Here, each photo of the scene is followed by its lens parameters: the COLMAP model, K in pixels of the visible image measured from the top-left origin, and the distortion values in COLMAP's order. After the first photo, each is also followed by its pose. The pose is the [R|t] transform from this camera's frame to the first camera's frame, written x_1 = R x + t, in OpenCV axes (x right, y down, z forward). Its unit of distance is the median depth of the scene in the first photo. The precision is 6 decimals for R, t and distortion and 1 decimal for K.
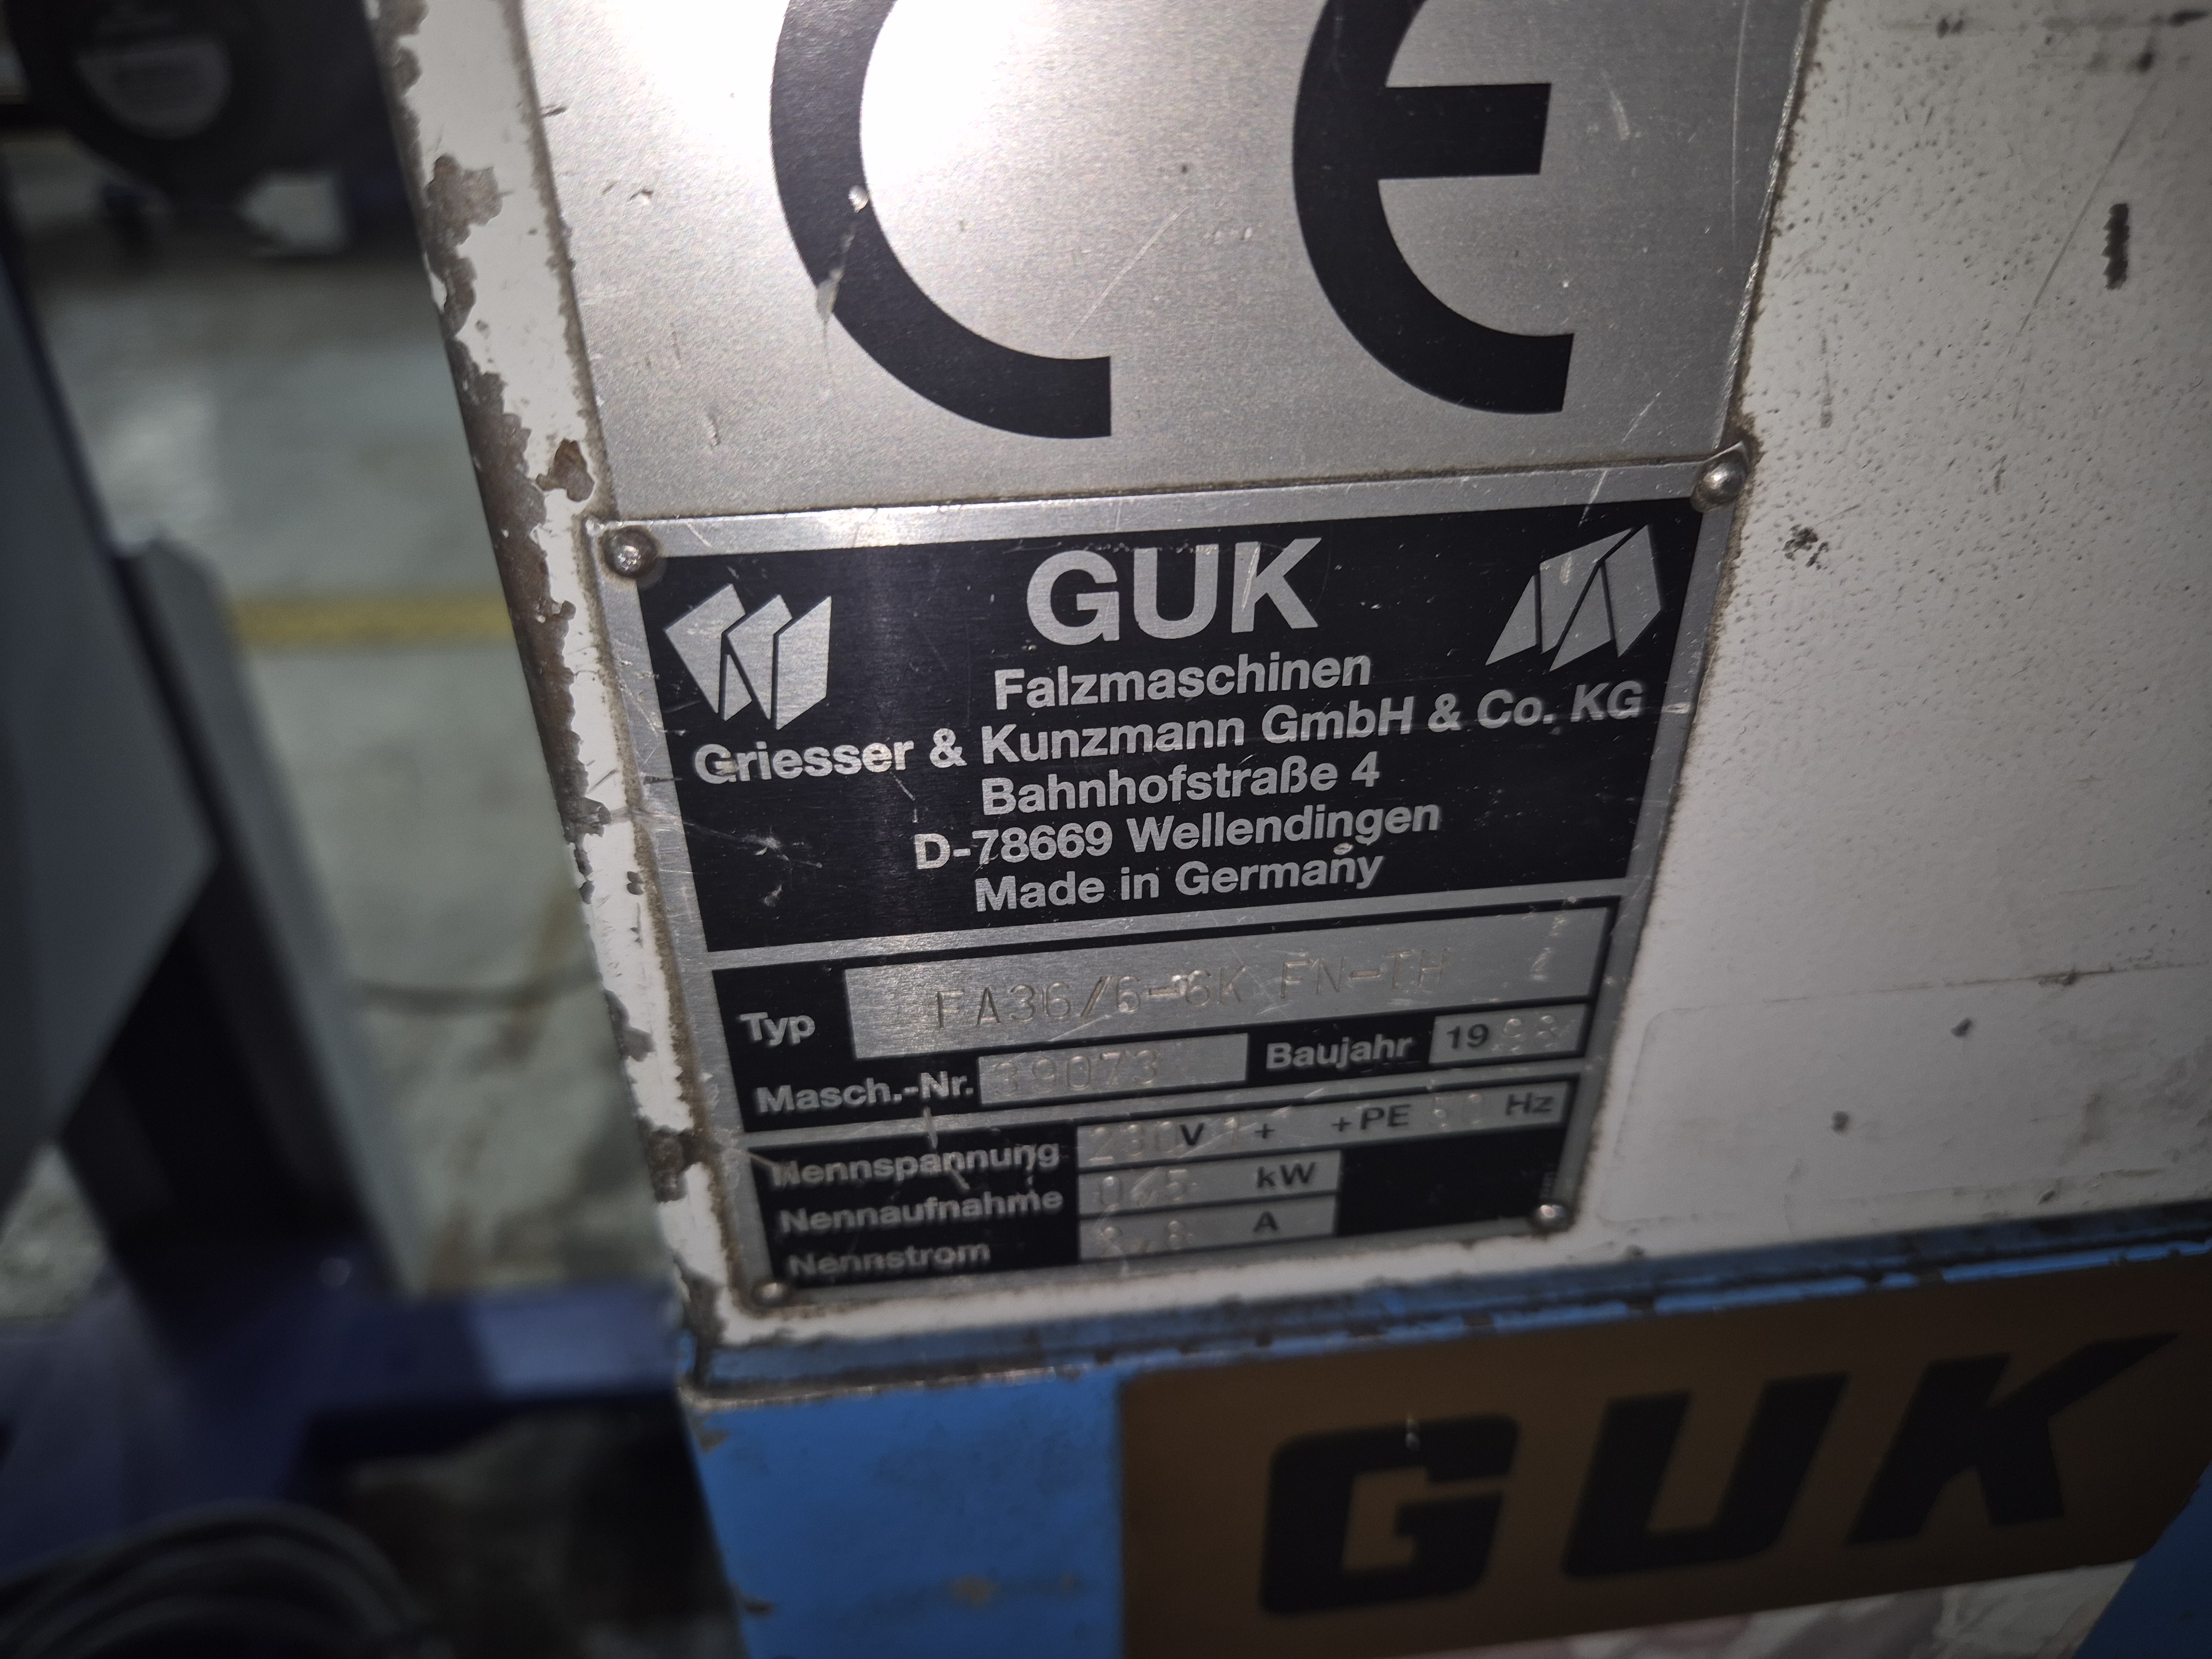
lens RADIAL K [[1674.5, 0, 1106.0], [0, 1674.5, 829.5], [0, 0, 1]] dist [0.002151, -0.106060]
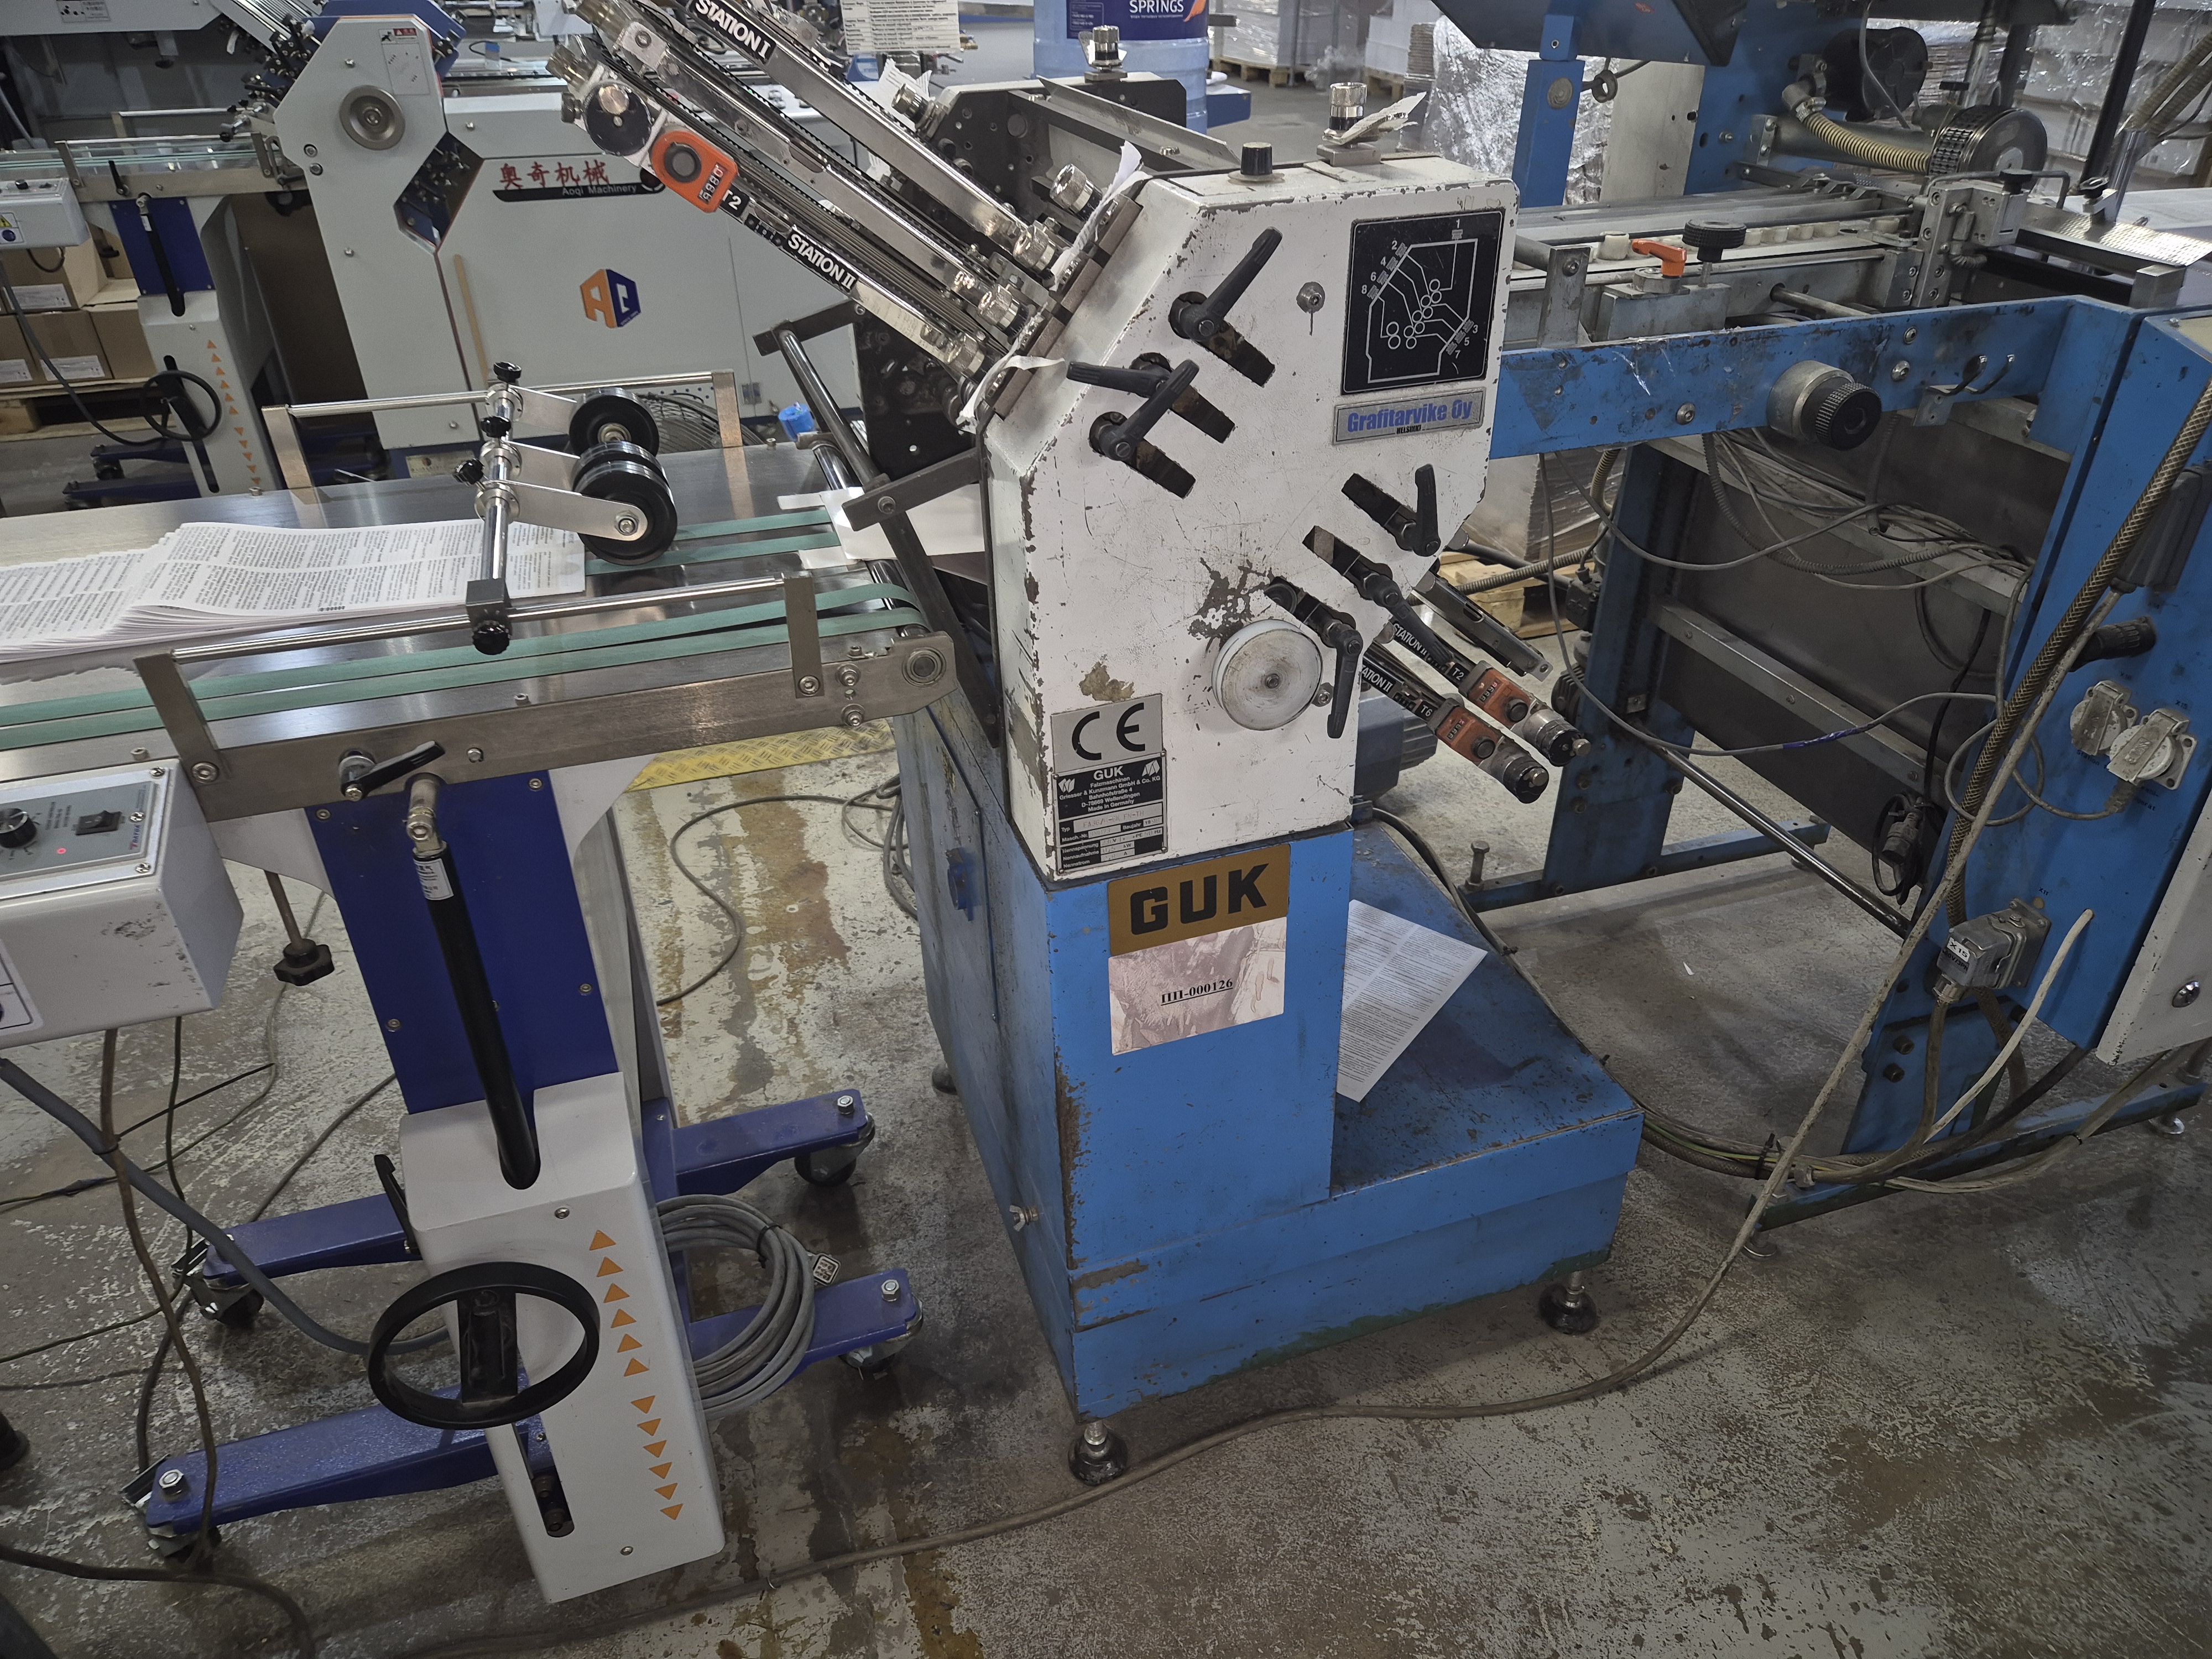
lens RADIAL K [[1506.5, 0, 1145.1], [0, 1506.5, 815.2], [0, 0, 1]] dist [0.071969, -0.070814]
pose [[0.976220, -0.128687, 0.174454, -1.088384], [0.137432, 0.989745, -0.038961, 0.387714], [-0.167651, 0.062010, 0.983894, -6.322452]]
